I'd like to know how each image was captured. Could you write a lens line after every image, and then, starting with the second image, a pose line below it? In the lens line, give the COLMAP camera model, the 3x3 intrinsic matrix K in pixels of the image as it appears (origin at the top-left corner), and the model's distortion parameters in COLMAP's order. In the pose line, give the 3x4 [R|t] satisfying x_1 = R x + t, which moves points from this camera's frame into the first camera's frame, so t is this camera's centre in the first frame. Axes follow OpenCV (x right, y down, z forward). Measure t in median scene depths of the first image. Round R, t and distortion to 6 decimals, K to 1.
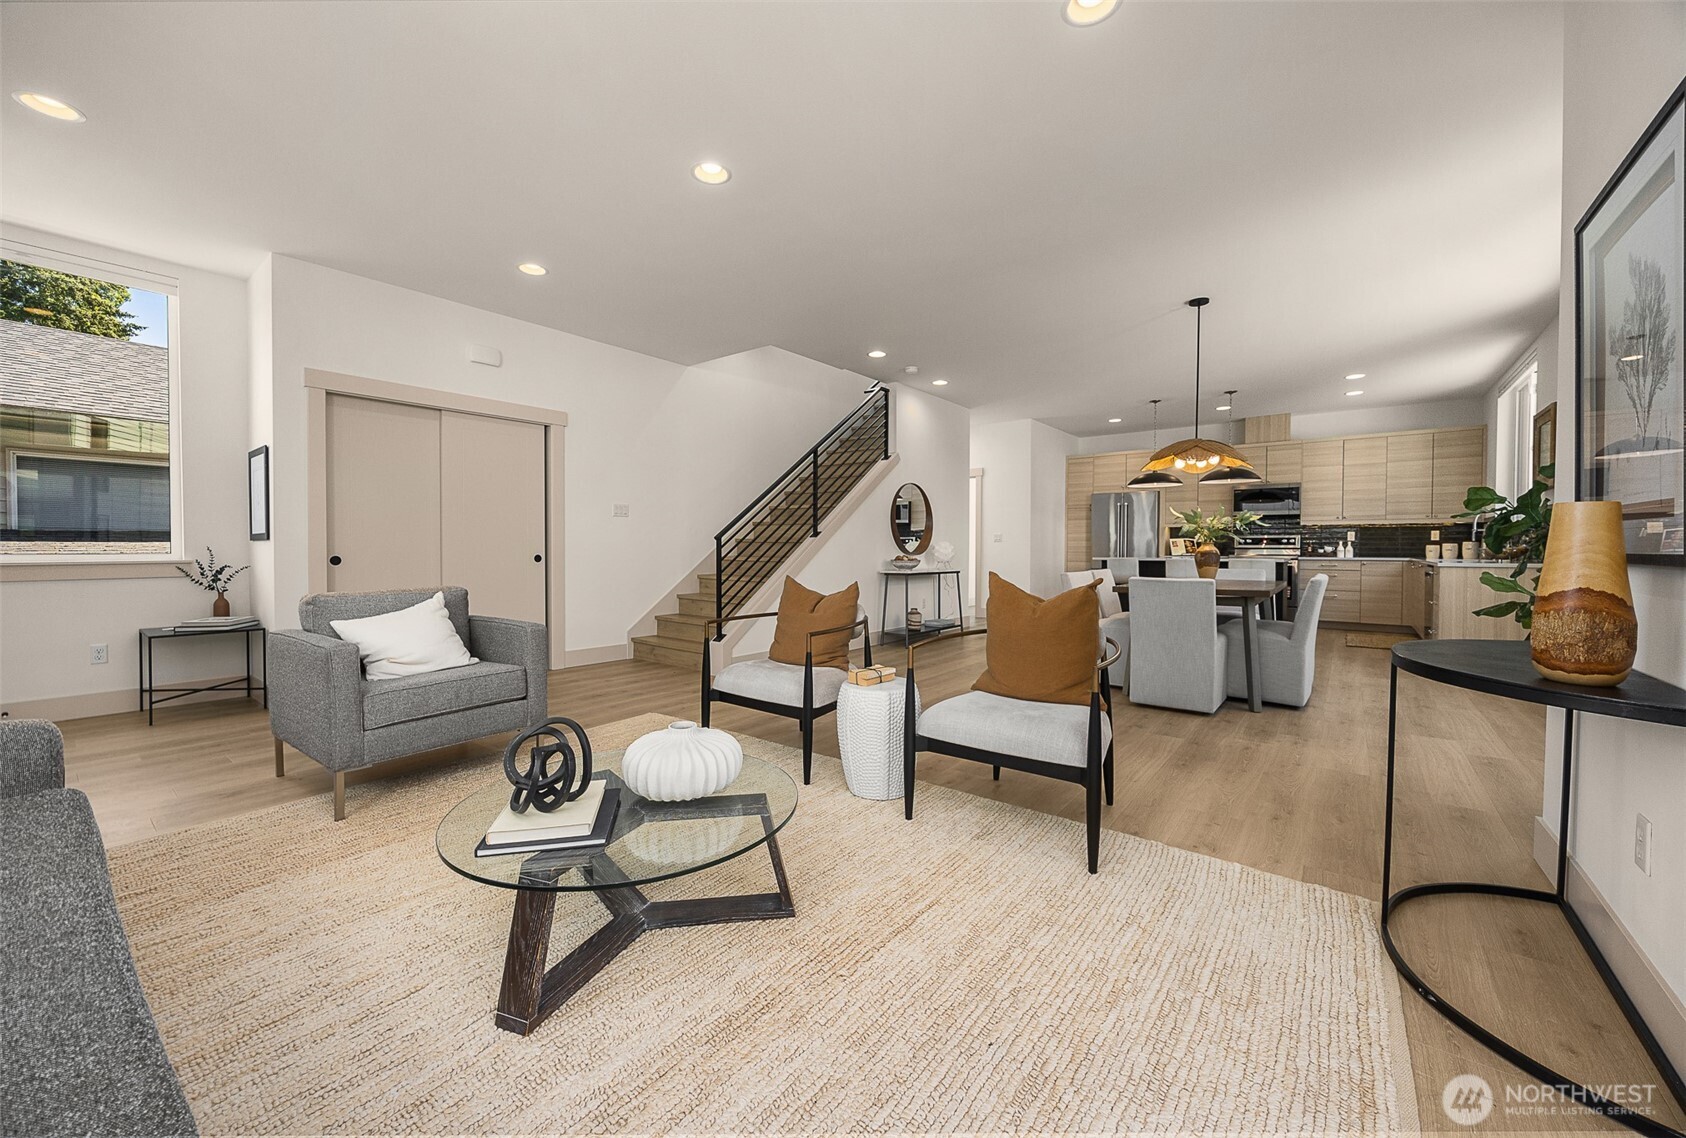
lens RADIAL K [[653.3, 0, 838.0], [0, 653.3, 561.7], [0, 0, 1]] dist [-0.000674, -0.000427]
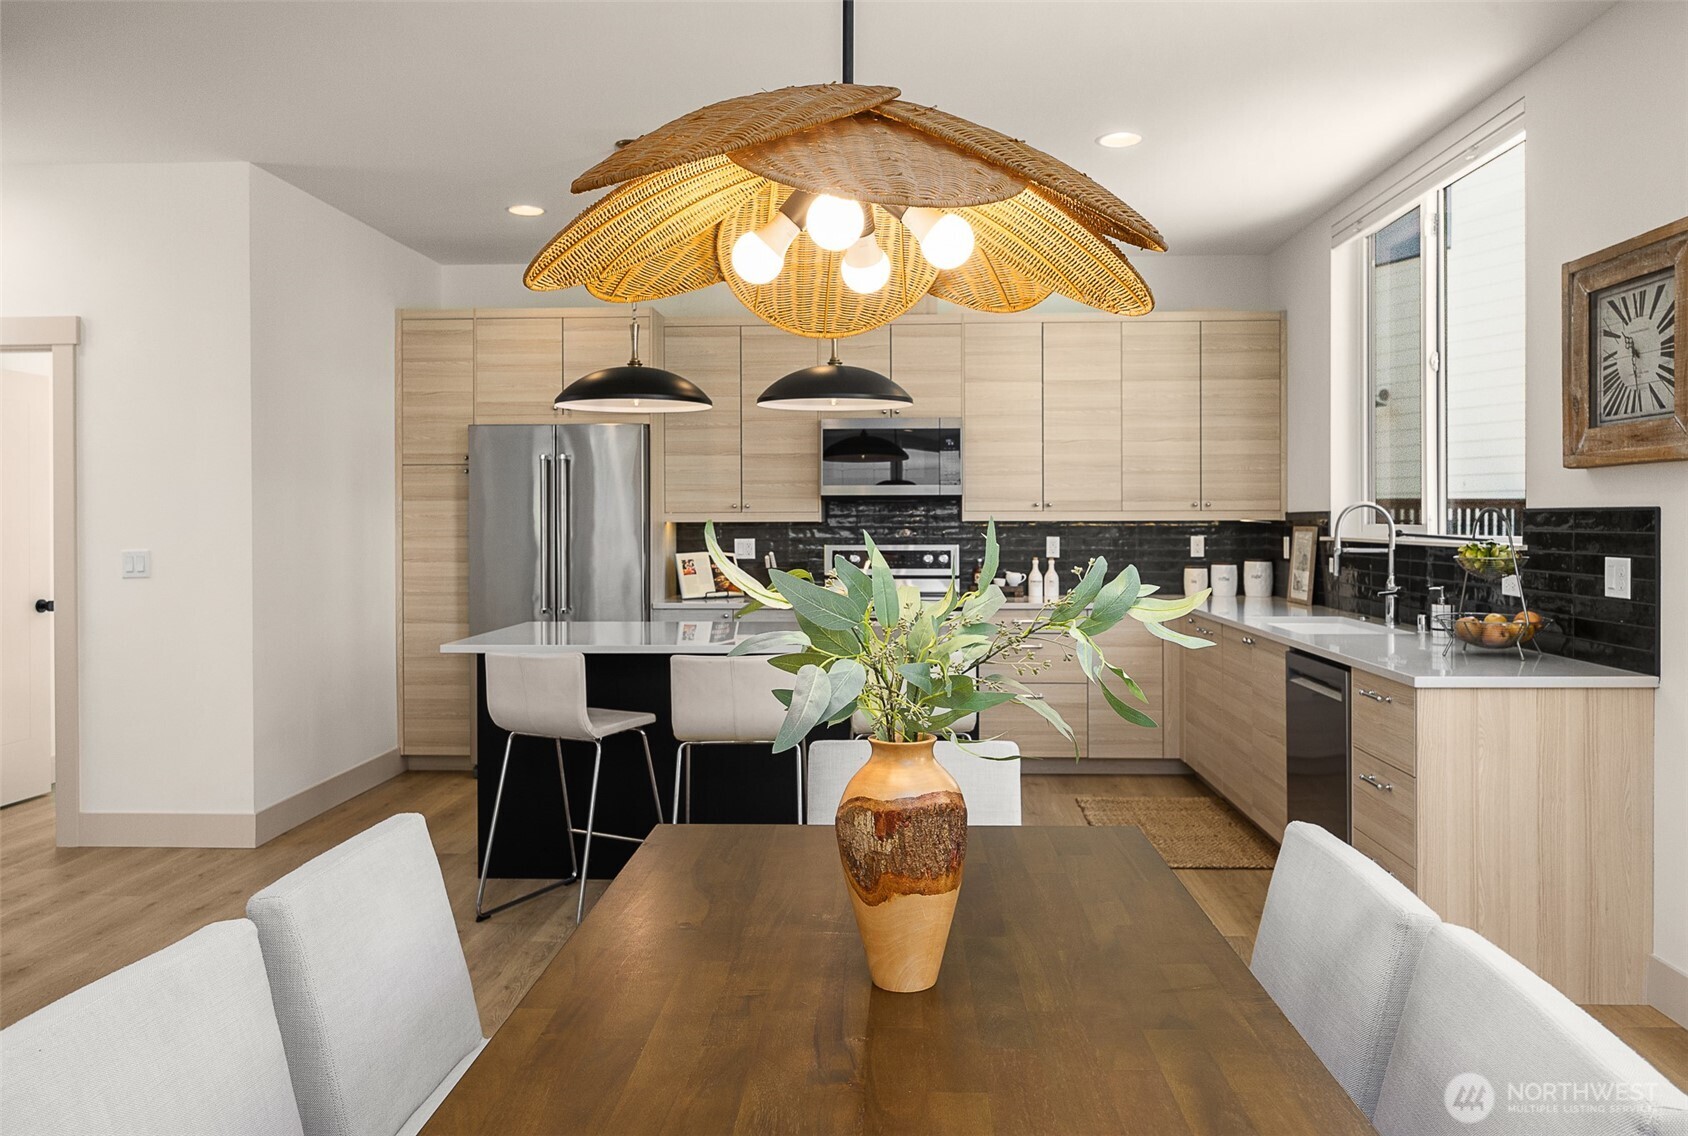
lens RADIAL K [[1233.6, 0, 844.5], [0, 1233.6, 560.6], [0, 0, 1]] dist [-0.001939, -0.000696]
pose [[0.818439, -0.021155, 0.574203, 0.198963], [0.016301, 0.999775, 0.013599, -0.042891], [-0.574362, -0.001770, 0.818600, 0.402157]]
